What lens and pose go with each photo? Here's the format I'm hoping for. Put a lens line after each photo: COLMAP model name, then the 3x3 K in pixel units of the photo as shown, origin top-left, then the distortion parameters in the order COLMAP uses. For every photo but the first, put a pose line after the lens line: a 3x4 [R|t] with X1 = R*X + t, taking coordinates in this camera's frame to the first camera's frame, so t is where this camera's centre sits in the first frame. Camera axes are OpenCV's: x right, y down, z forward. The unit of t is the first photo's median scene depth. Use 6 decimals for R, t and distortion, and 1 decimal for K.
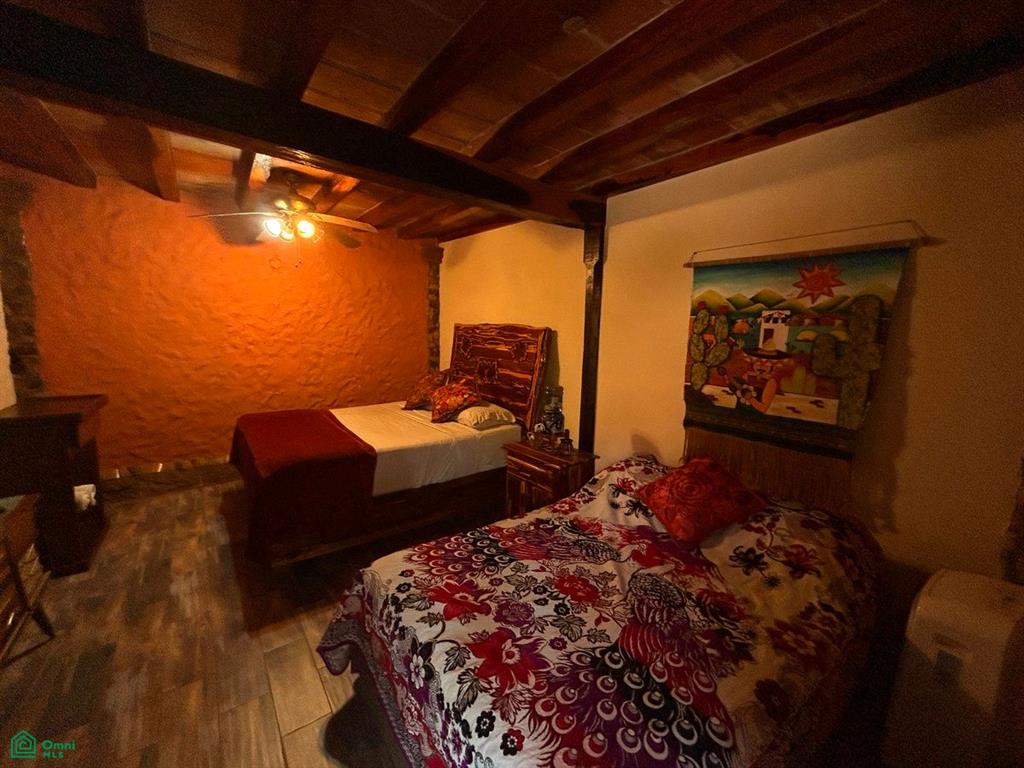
lens RADIAL K [[414.3, 0, 516.0], [0, 414.3, 385.2], [0, 0, 1]] dist [-0.000332, 0.001287]
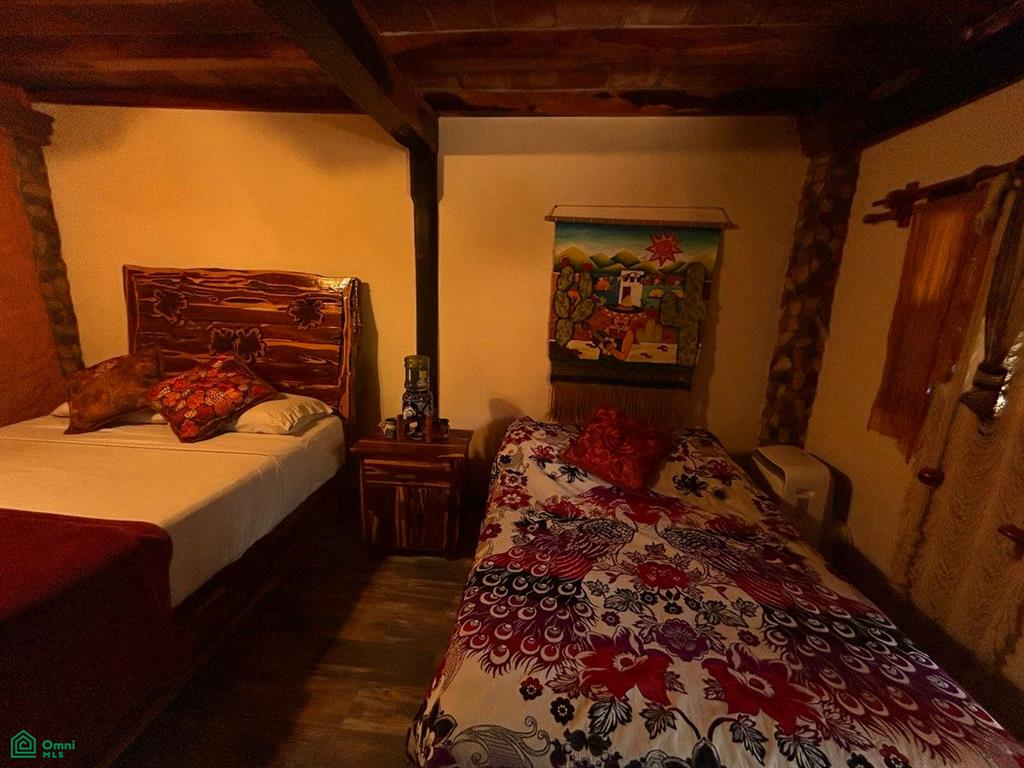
lens RADIAL K [[414.3, 0, 513.1], [0, 414.3, 384.5], [0, 0, 1]] dist [-0.000332, 0.001287]
pose [[0.674930, -0.154835, 0.721454, -0.470802], [0.076556, 0.987154, 0.140239, -0.055096], [-0.733900, -0.039419, 0.678113, 0.449363]]
